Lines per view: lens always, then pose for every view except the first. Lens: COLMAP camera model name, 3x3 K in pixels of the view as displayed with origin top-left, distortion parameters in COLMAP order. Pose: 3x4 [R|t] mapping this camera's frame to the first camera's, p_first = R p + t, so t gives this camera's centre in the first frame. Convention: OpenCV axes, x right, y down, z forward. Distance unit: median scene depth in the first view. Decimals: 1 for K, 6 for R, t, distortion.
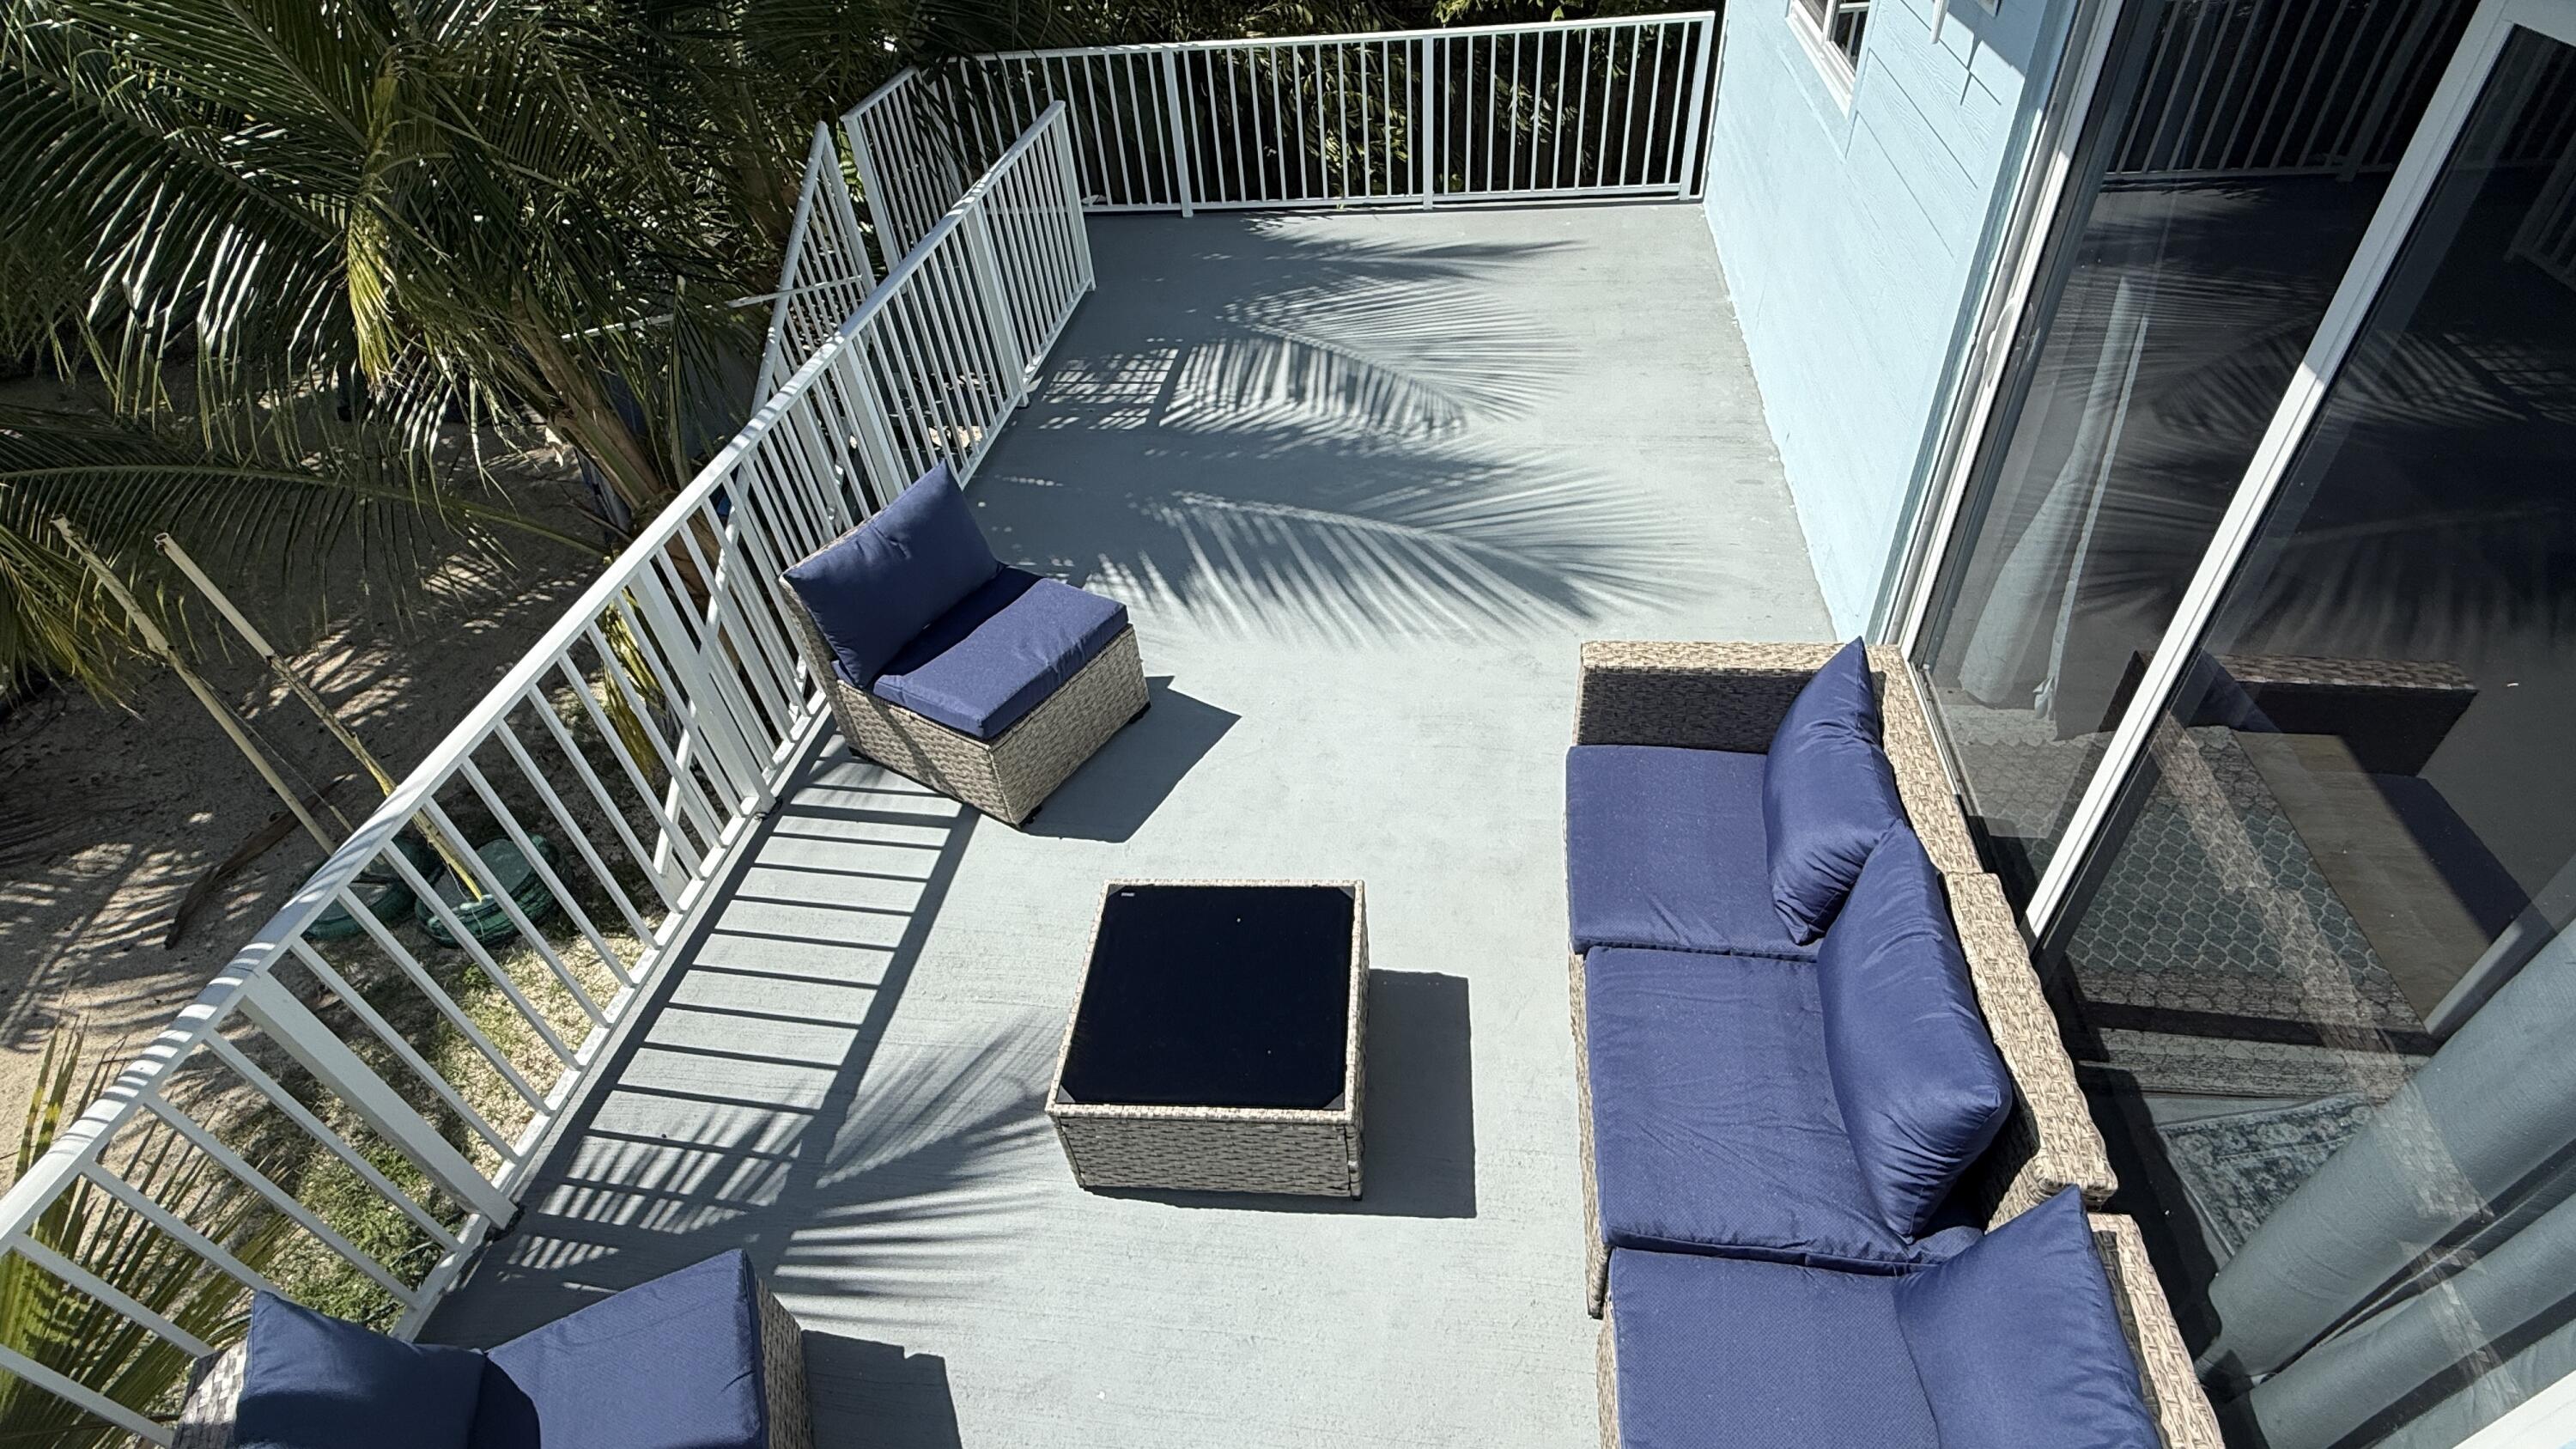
lens RADIAL K [[1209.7, 0, 1288.0], [0, 1209.7, 724.5], [0, 0, 1]] dist [0.000696, 0.000028]
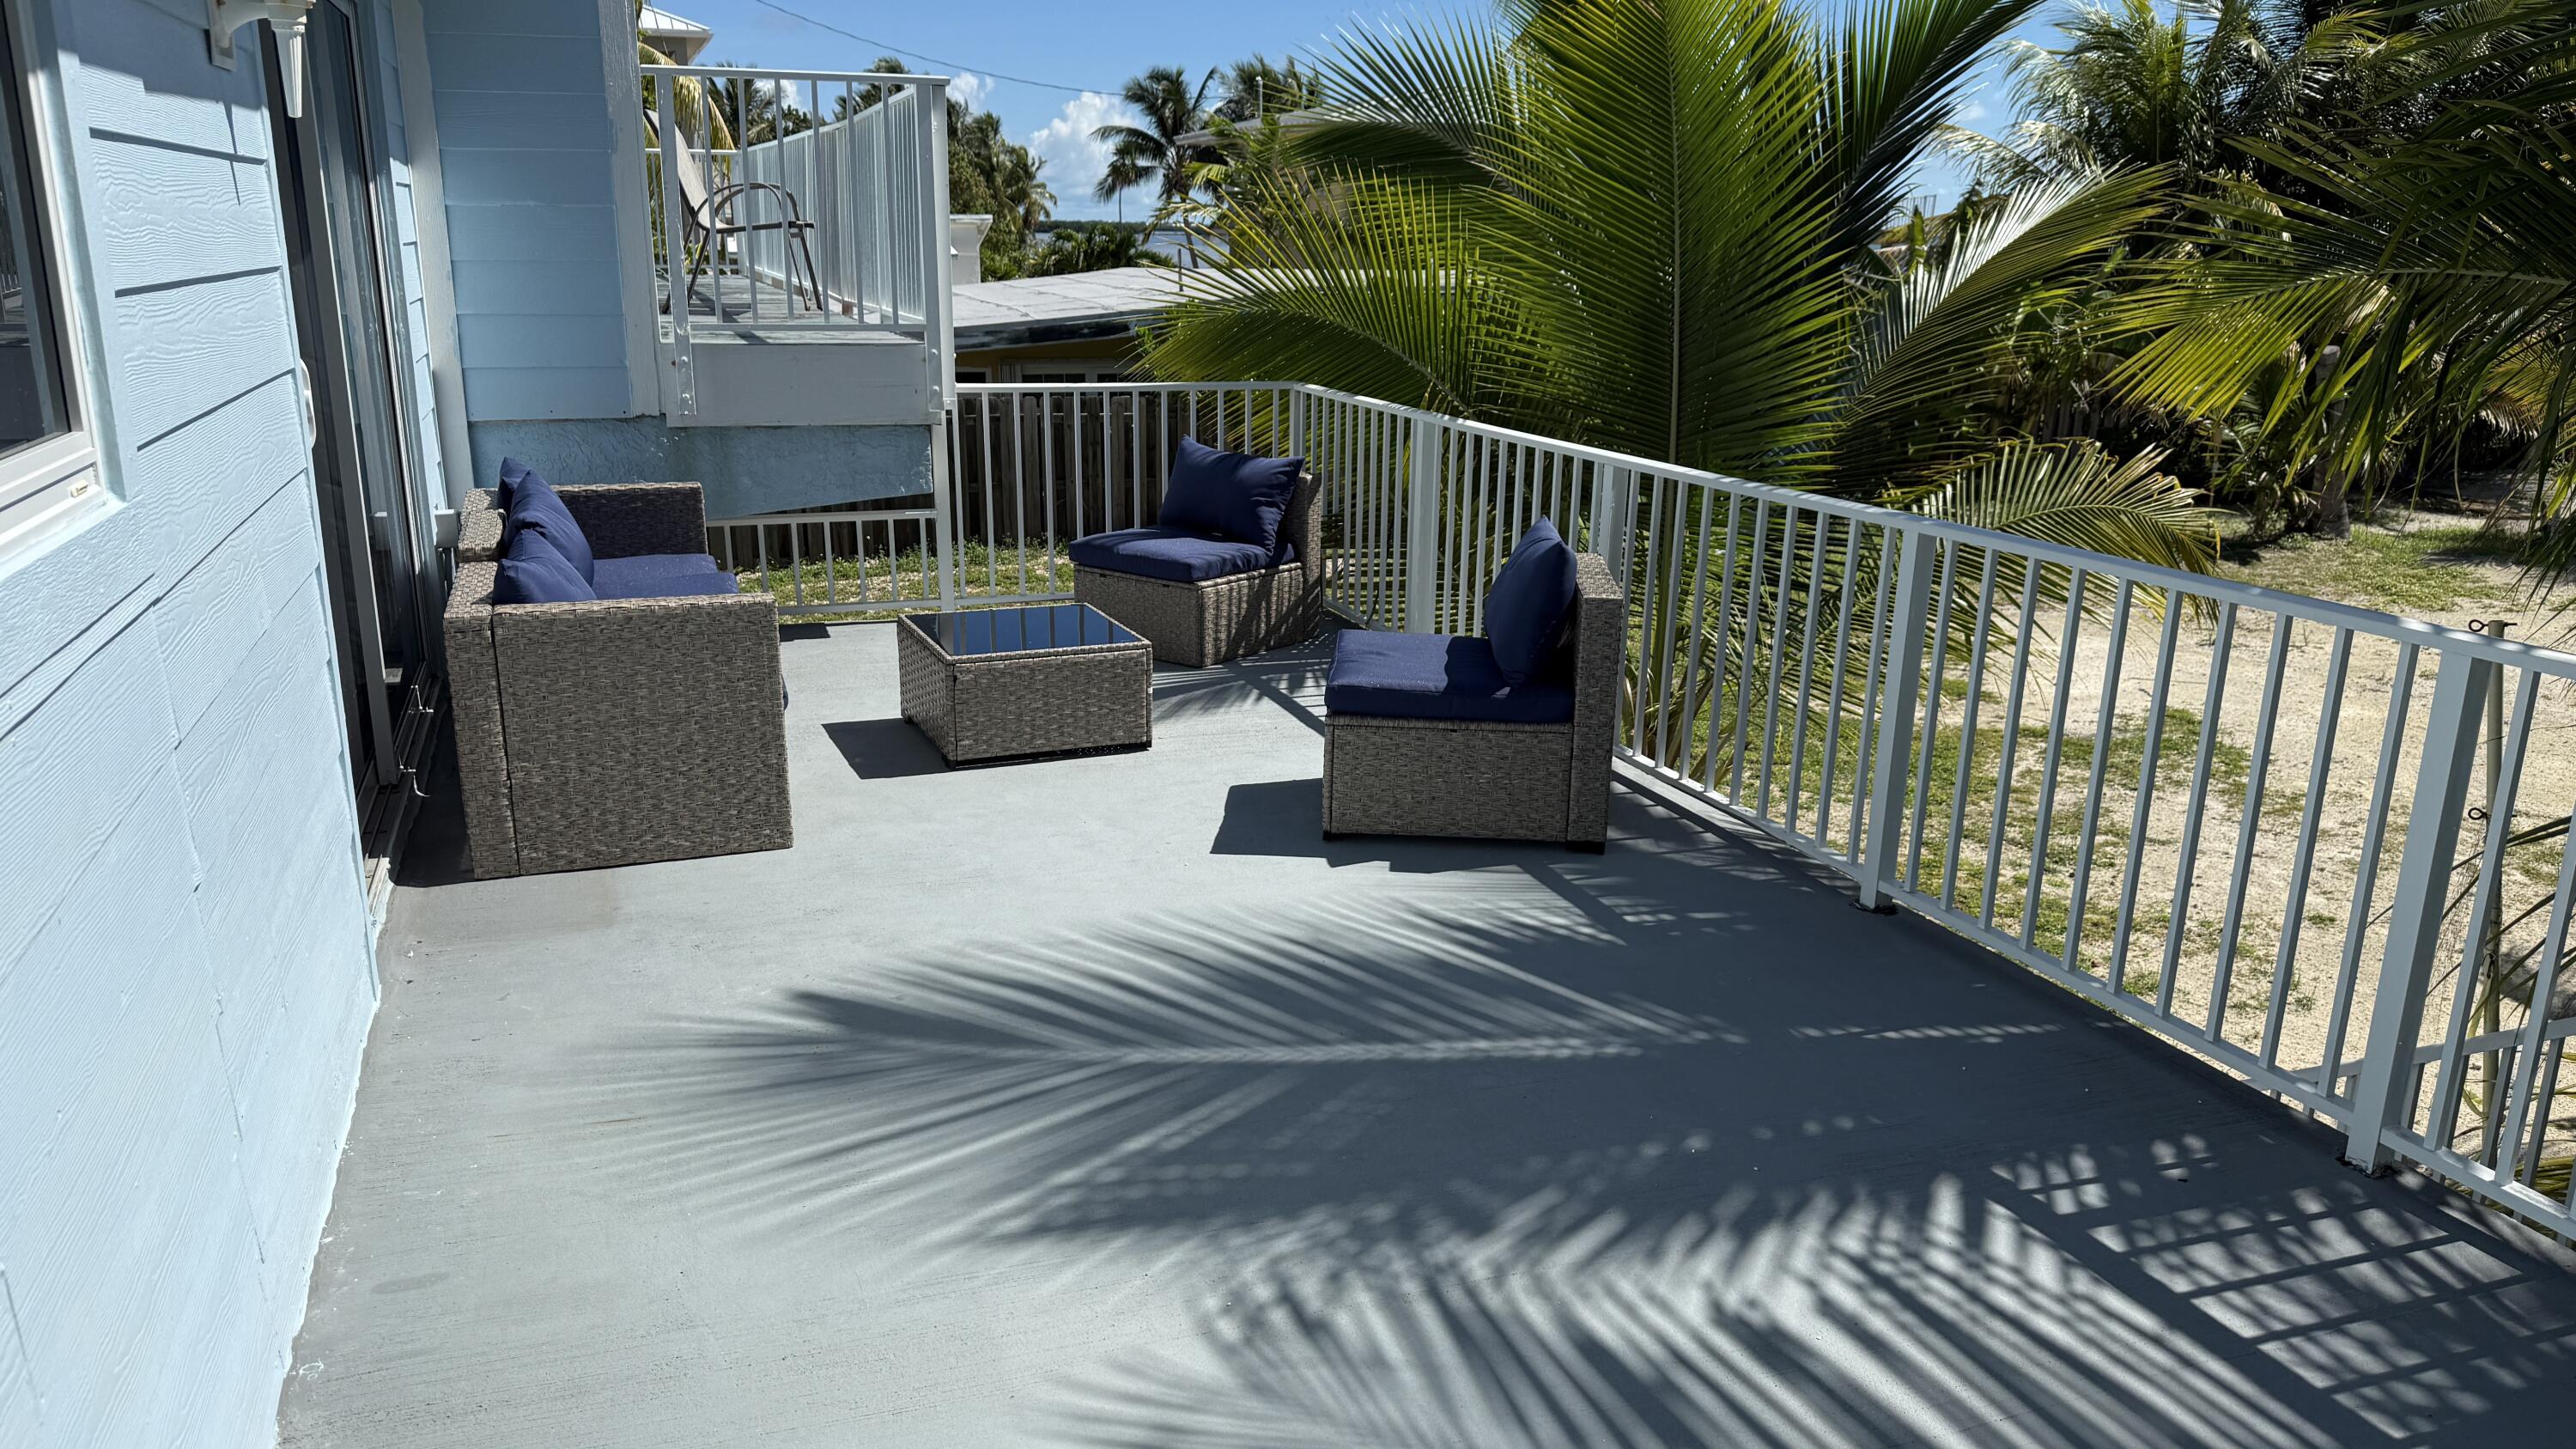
lens RADIAL K [[1786.4, 0, 1288.0], [0, 1786.4, 724.5], [0, 0, 1]] dist [0.000882, 0.000150]
pose [[-0.883834, 0.191539, -0.426790, 0.305568], [-0.266972, 0.542648, 0.796404, -0.744051], [0.384139, 0.817830, -0.428476, 1.085210]]
